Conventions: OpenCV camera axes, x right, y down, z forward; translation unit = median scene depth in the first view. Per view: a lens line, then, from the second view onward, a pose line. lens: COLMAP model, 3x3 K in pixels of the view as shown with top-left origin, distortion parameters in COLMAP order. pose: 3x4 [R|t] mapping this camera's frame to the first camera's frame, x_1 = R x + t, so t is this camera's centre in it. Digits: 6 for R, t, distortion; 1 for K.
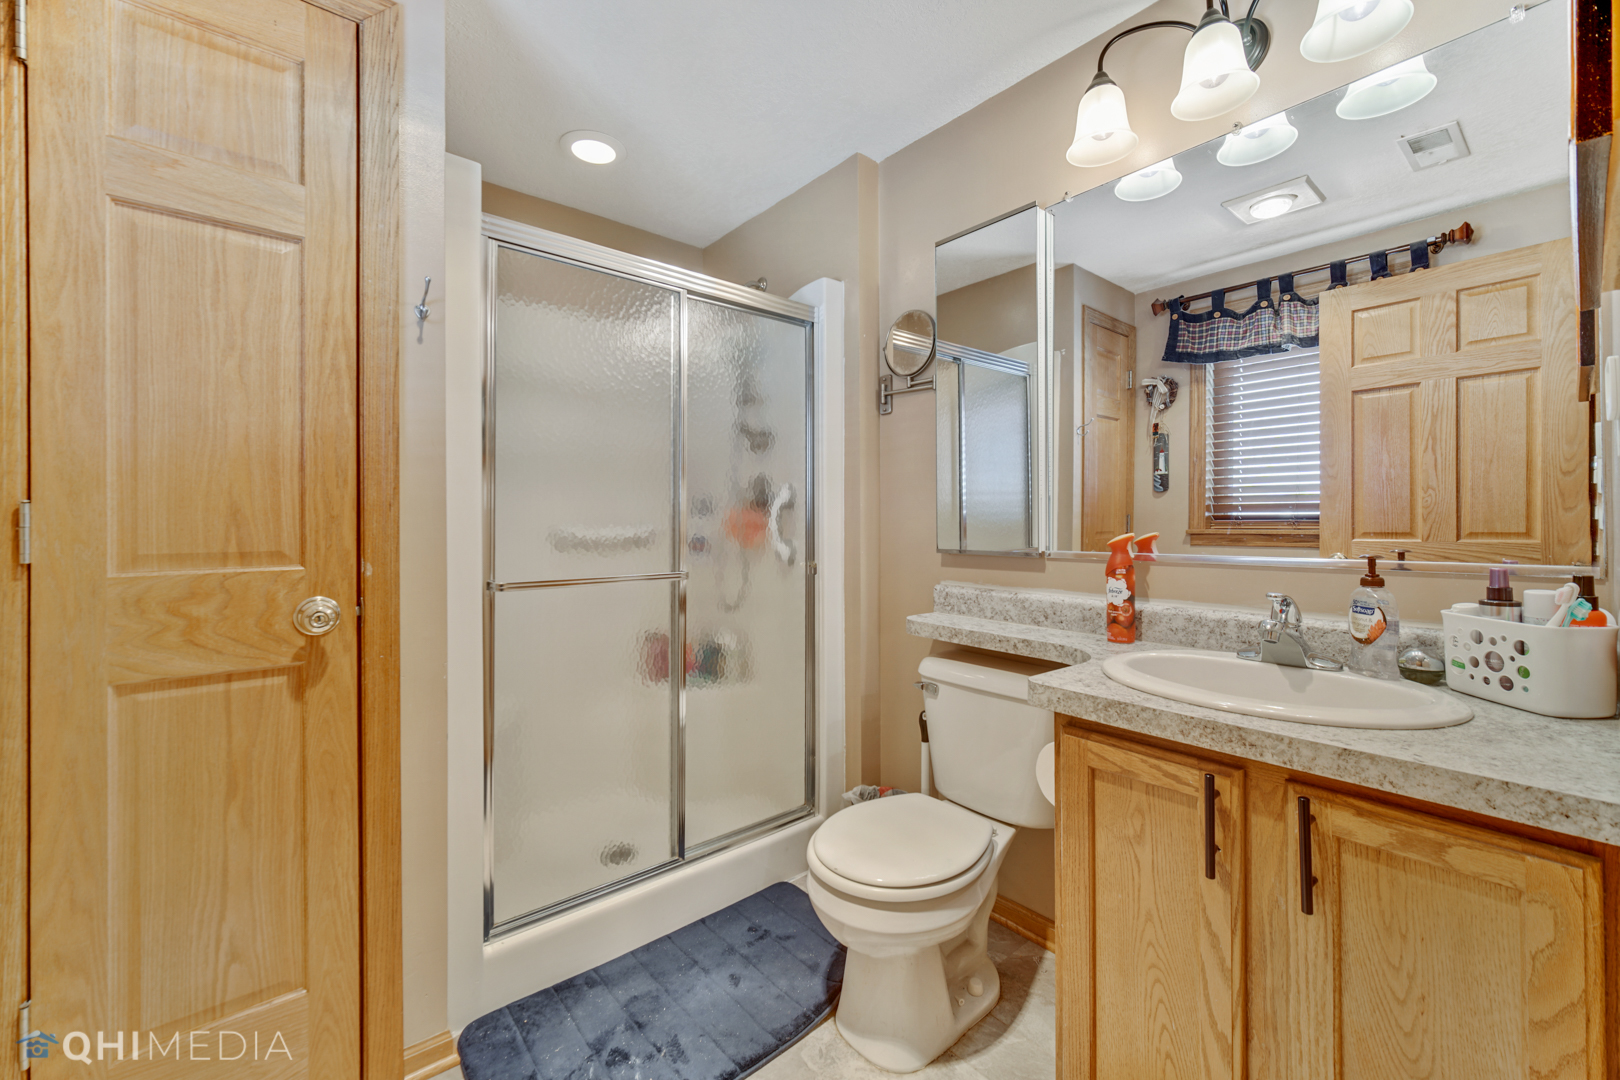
lens RADIAL K [[639.1, 0, 811.5], [0, 639.1, 534.8], [0, 0, 1]] dist [-0.003343, -0.000076]
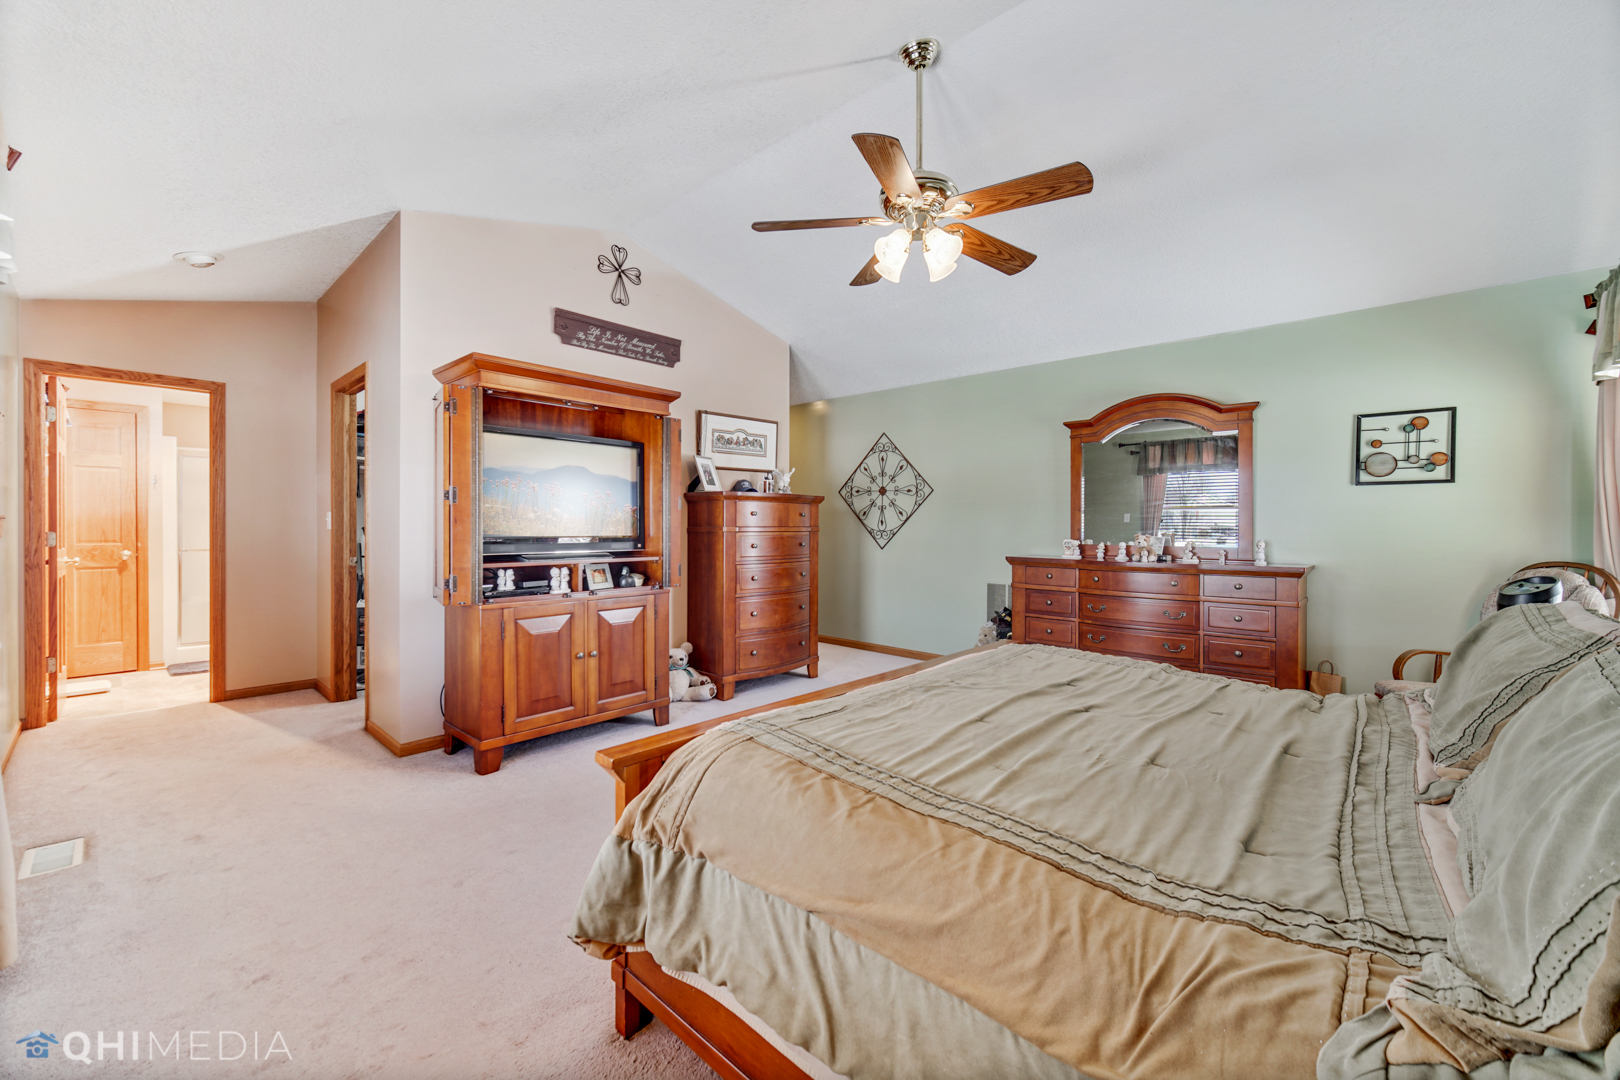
lens RADIAL K [[639.1, 0, 811.5], [0, 639.1, 534.8], [0, 0, 1]] dist [-0.003343, -0.000076]
pose [[0.991434, 0.000457, 0.130604, 3.296657], [-0.000672, 0.999998, 0.001600, -0.019233], [-0.130603, -0.001675, 0.991433, -3.910622]]
